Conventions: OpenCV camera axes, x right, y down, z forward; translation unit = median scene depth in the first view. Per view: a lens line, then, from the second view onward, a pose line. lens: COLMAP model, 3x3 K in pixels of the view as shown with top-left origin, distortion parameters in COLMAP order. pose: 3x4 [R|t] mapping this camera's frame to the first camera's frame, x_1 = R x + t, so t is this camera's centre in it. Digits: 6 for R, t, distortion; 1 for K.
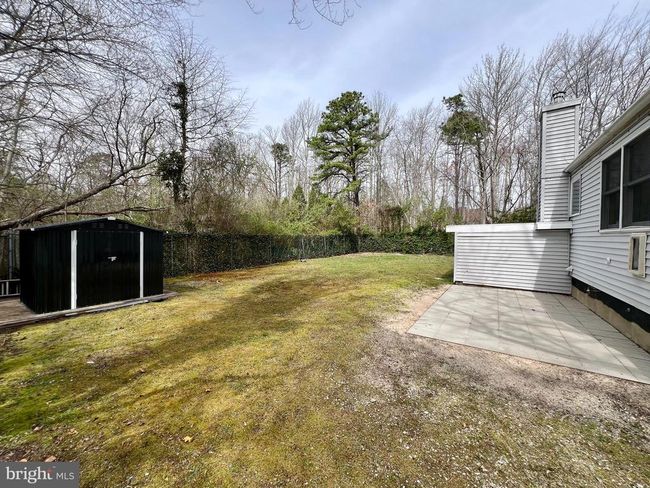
lens RADIAL K [[259.3, 0, 325.0], [0, 259.3, 244.0], [0, 0, 1]] dist [-0.002235, 0.000012]
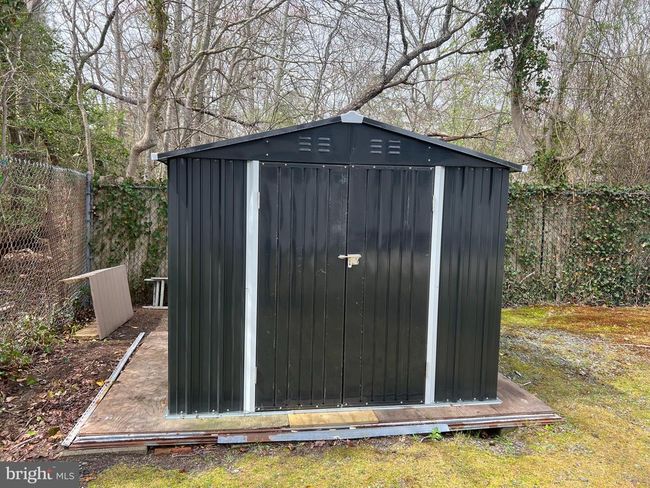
lens RADIAL K [[538.2, 0, 325.0], [0, 538.2, 244.0], [0, 0, 1]] dist [0.012568, 0.003482]
pose [[0.683627, 0.061378, -0.727246, -0.301674], [-0.029403, 0.997965, 0.056587, 0.004558], [0.729239, -0.017301, 0.684040, 0.423427]]
